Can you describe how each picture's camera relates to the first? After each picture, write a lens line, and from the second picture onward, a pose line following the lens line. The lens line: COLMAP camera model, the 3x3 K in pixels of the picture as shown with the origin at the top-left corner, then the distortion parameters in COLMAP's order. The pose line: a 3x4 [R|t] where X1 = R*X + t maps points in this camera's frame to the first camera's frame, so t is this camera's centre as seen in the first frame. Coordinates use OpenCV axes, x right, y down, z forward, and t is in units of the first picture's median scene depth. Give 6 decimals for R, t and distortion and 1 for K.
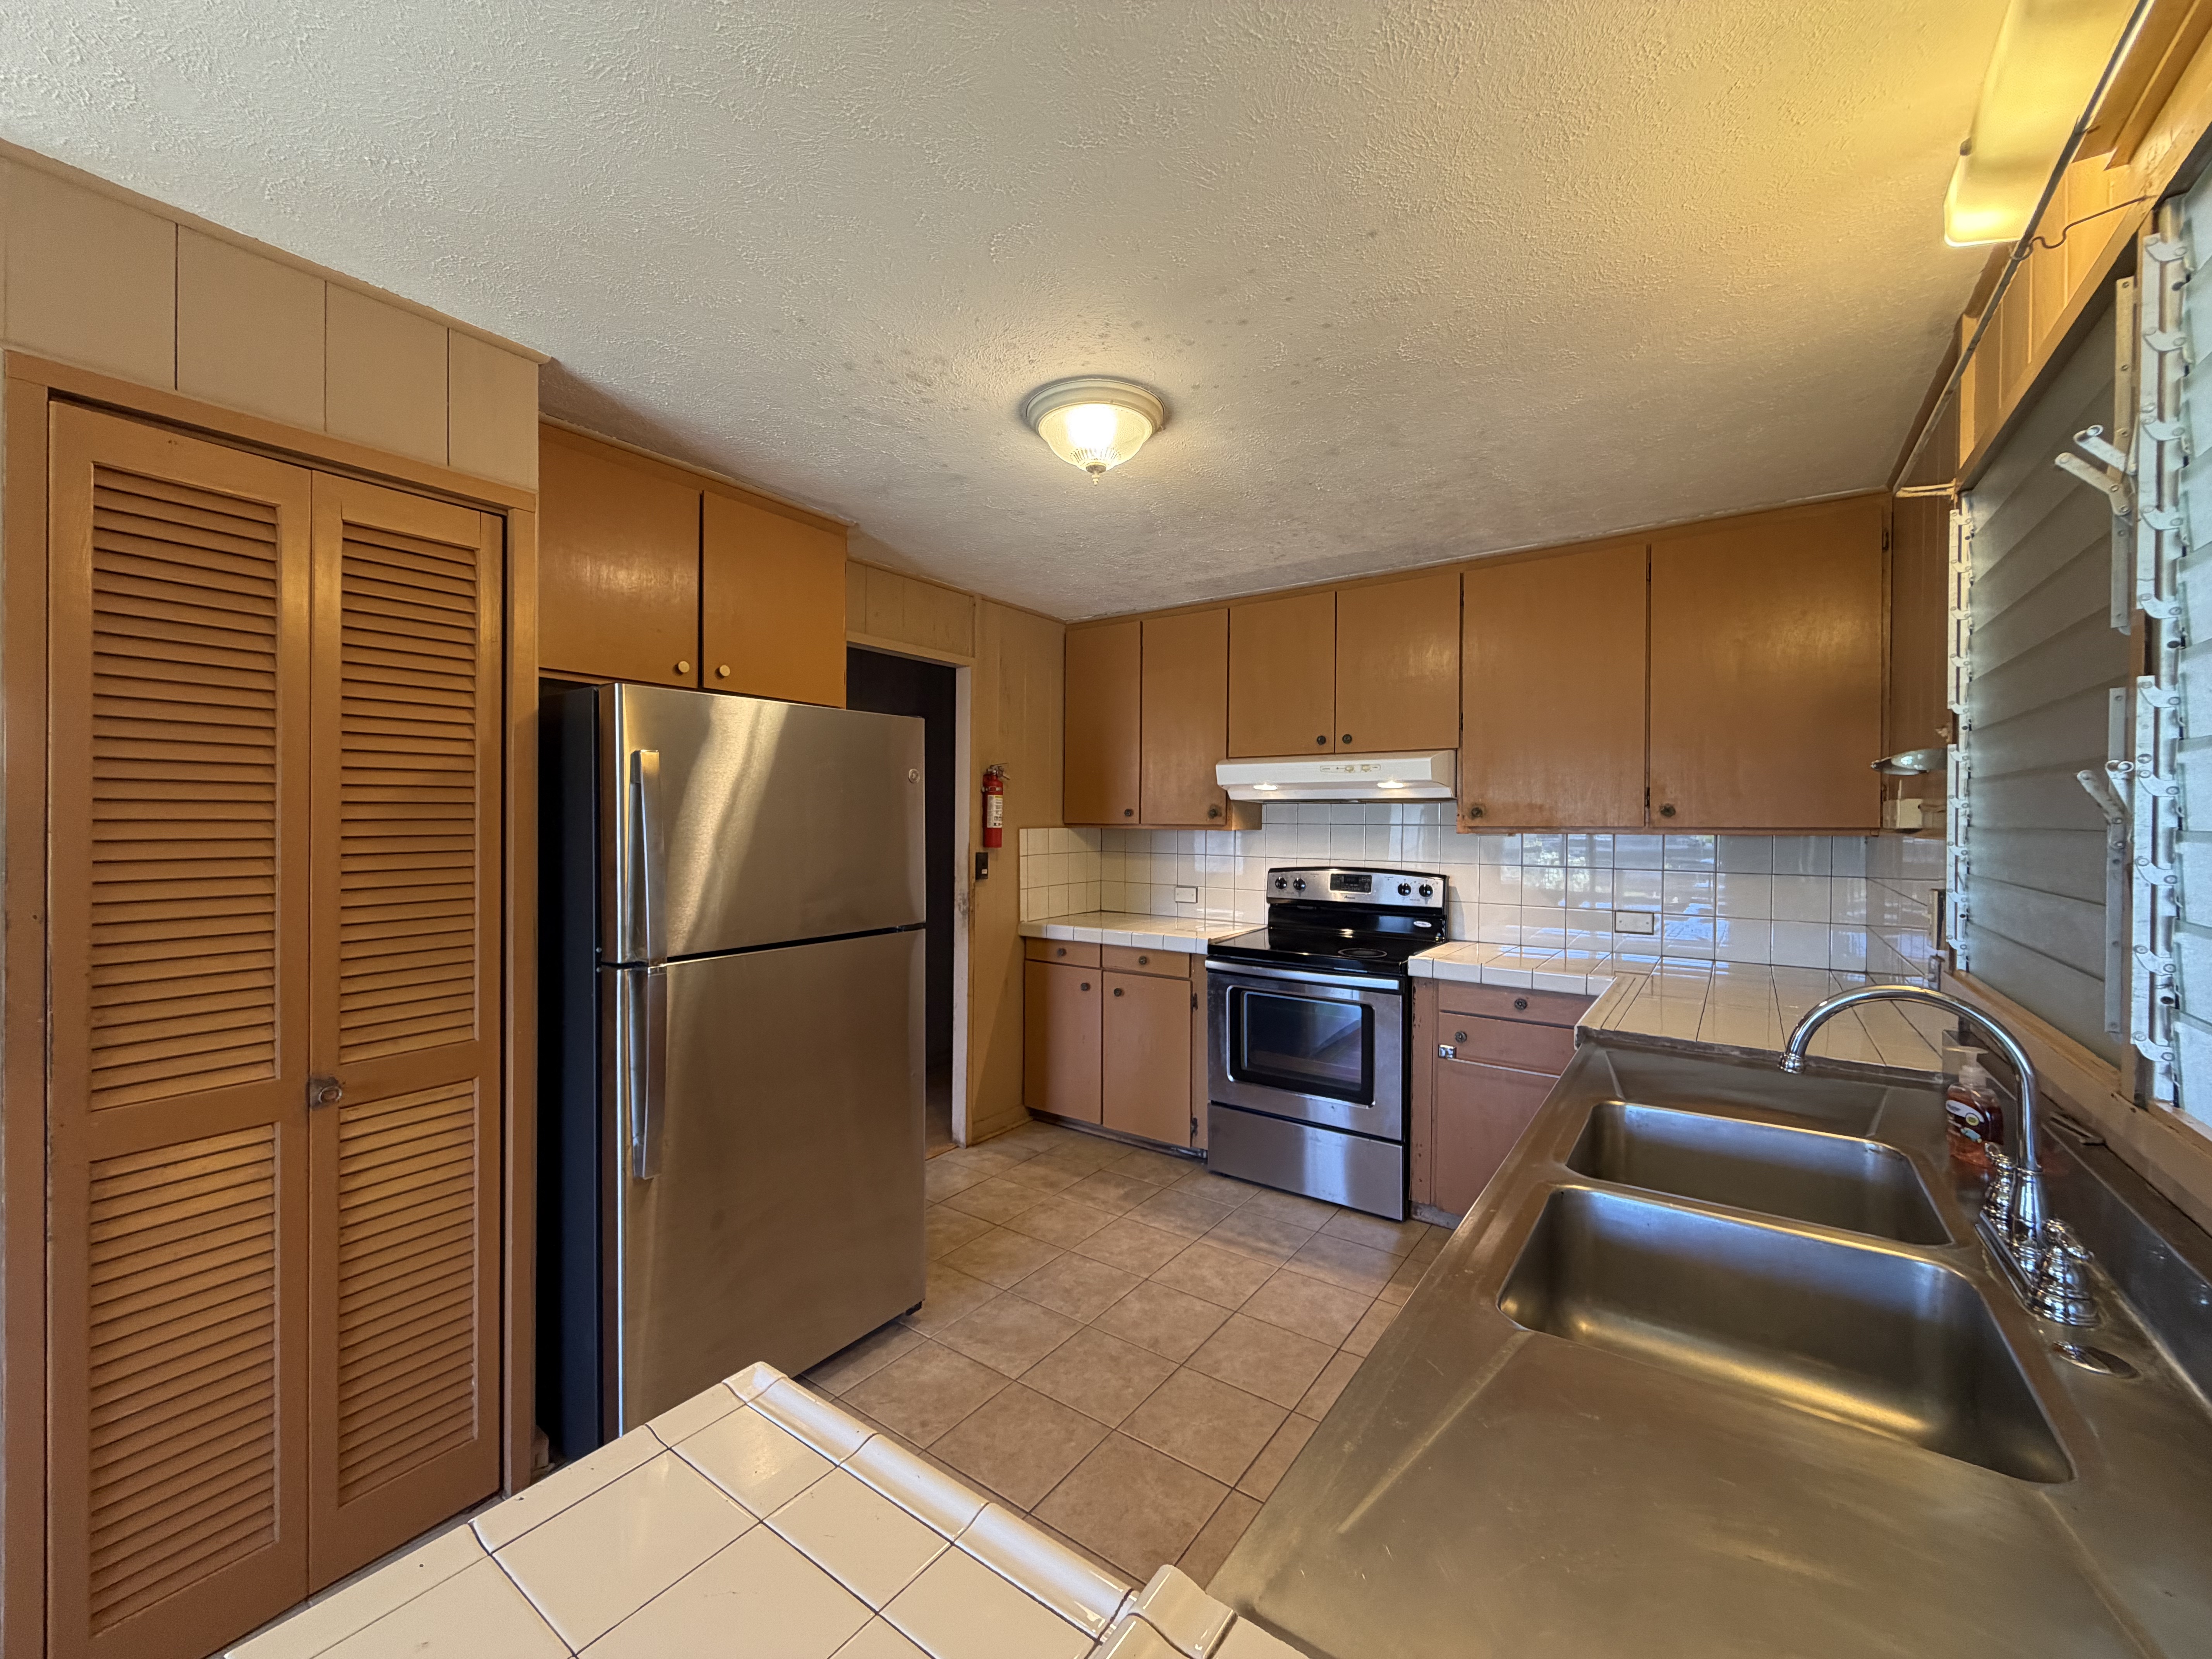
lens RADIAL K [[883.8, 0, 1101.2], [0, 883.8, 827.1], [0, 0, 1]] dist [0.001154, 0.000218]
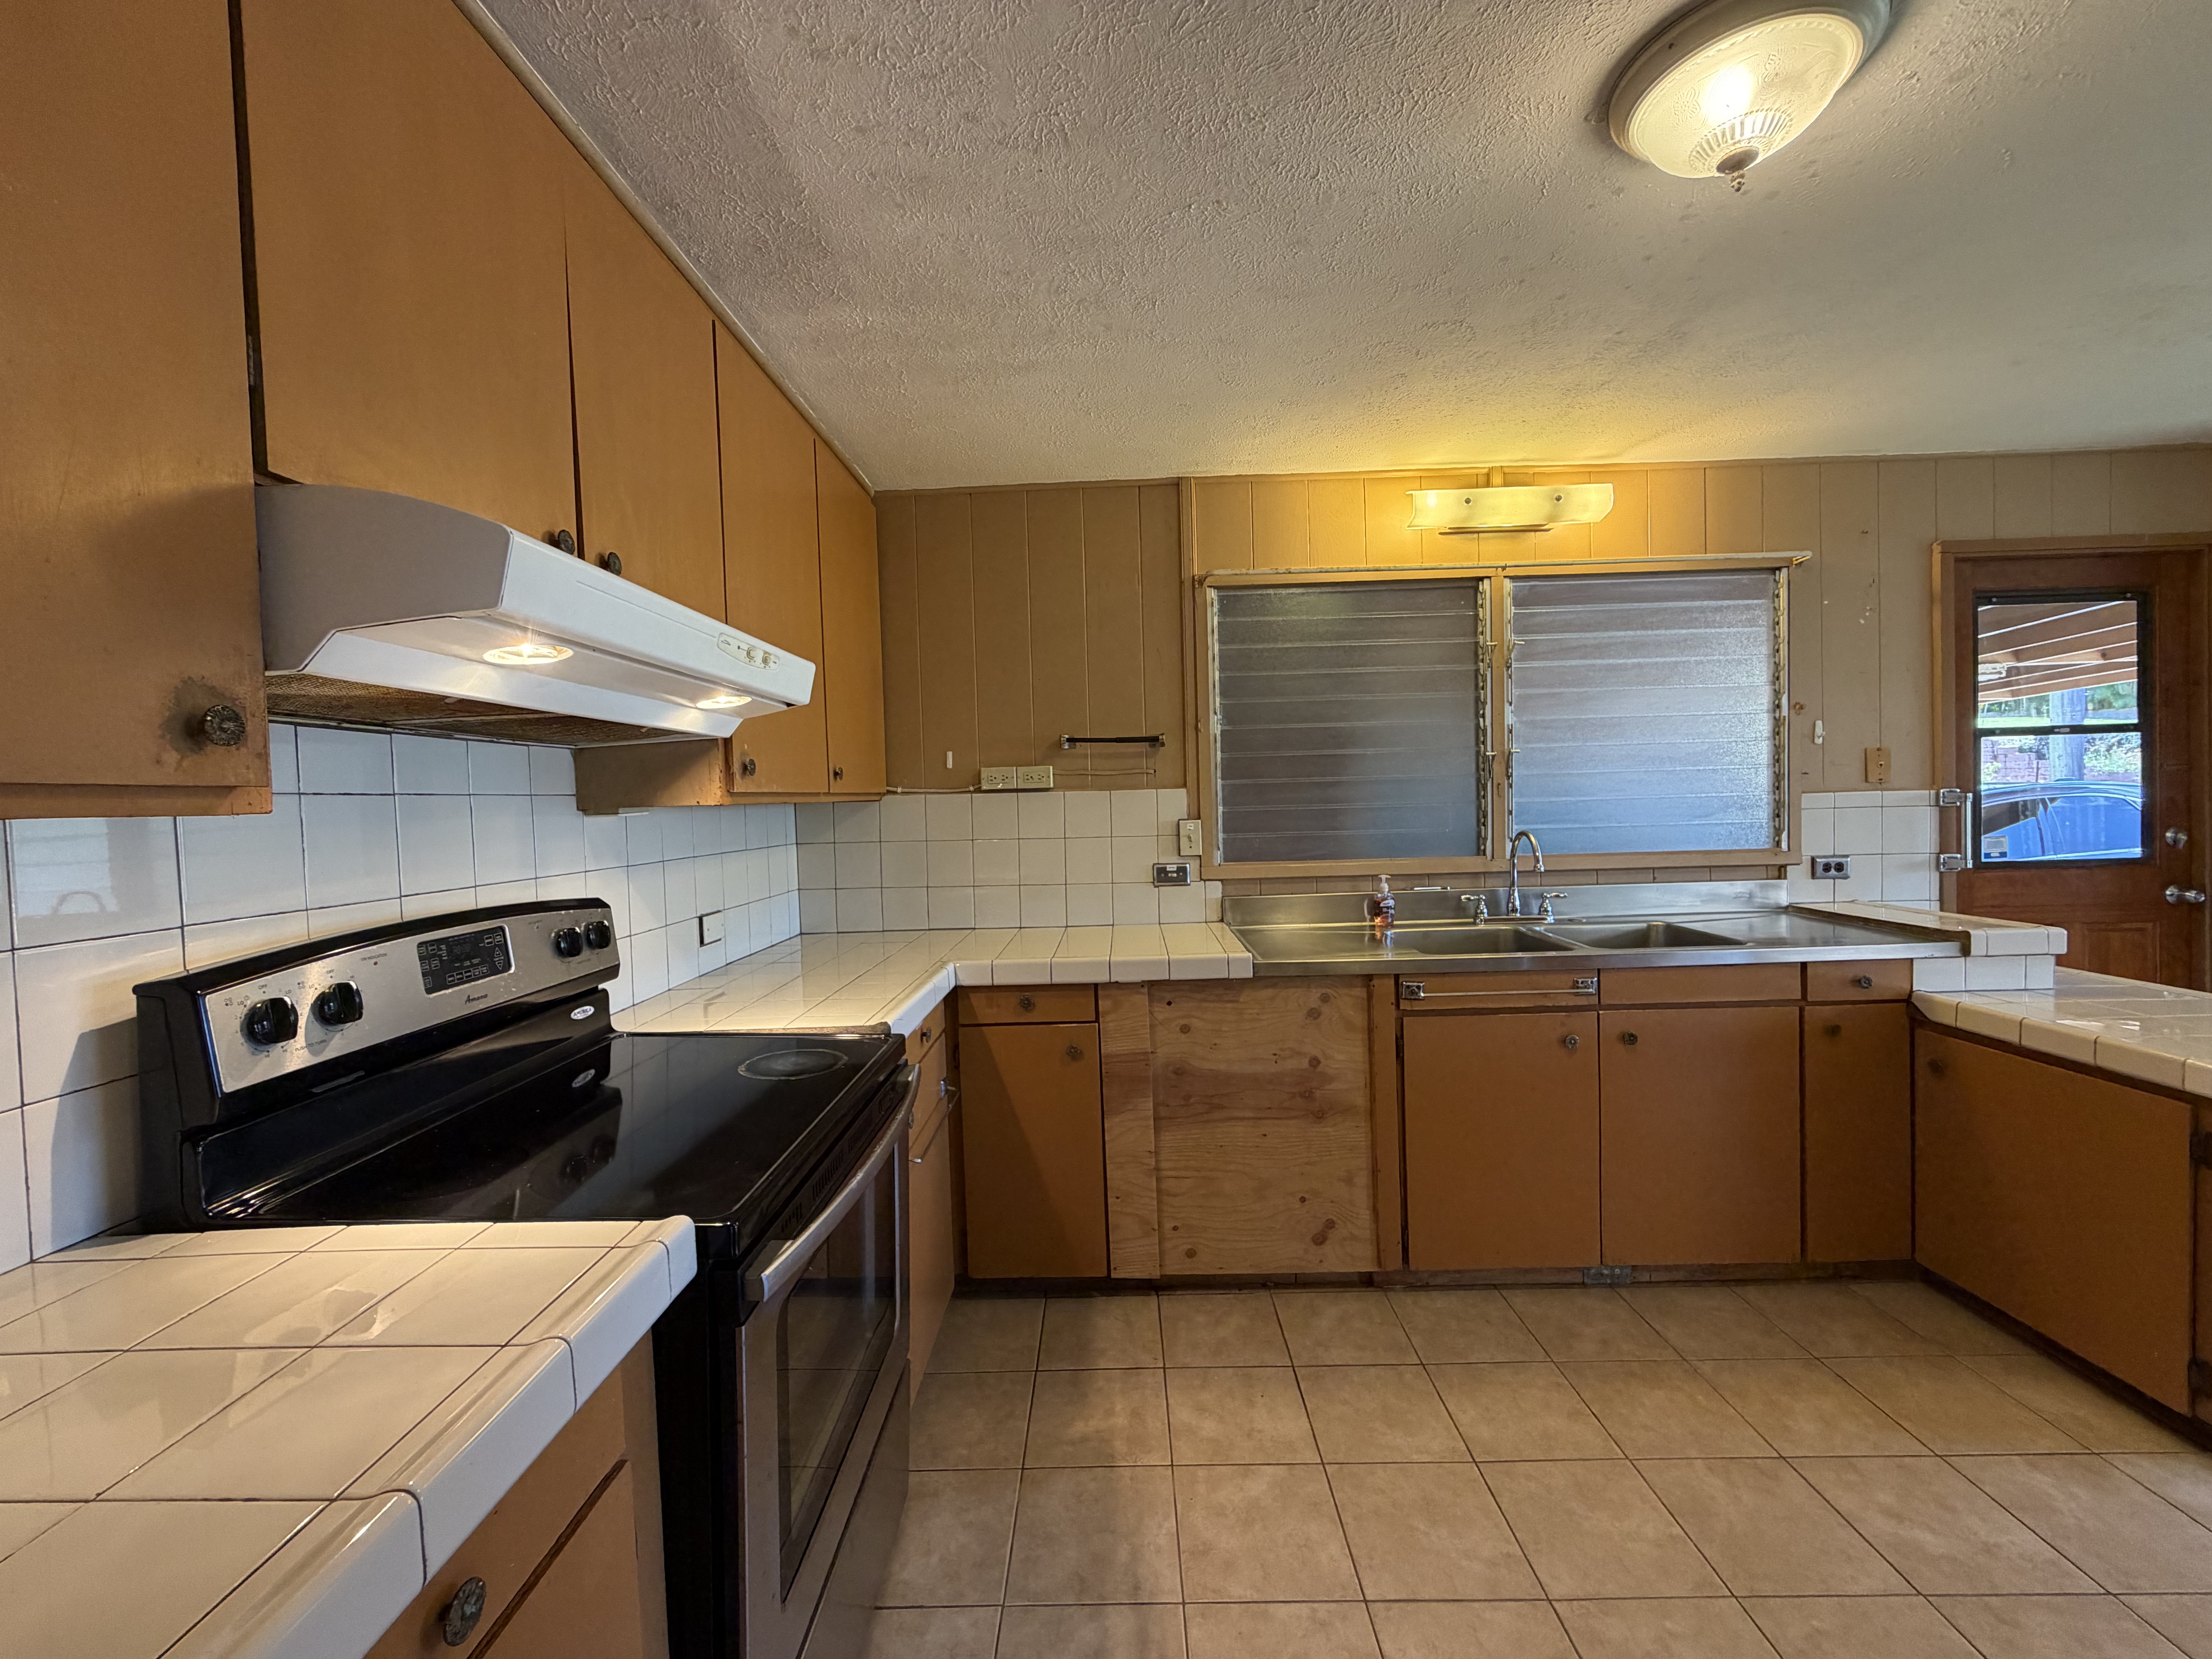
lens RADIAL K [[883.8, 0, 1101.2], [0, 883.8, 827.1], [0, 0, 1]] dist [0.001154, 0.000218]
pose [[-0.570502, -0.007854, 0.821259, -0.166352], [0.046287, 0.998057, 0.041699, 0.008766], [-0.819991, 0.061803, -0.569030, 1.094213]]
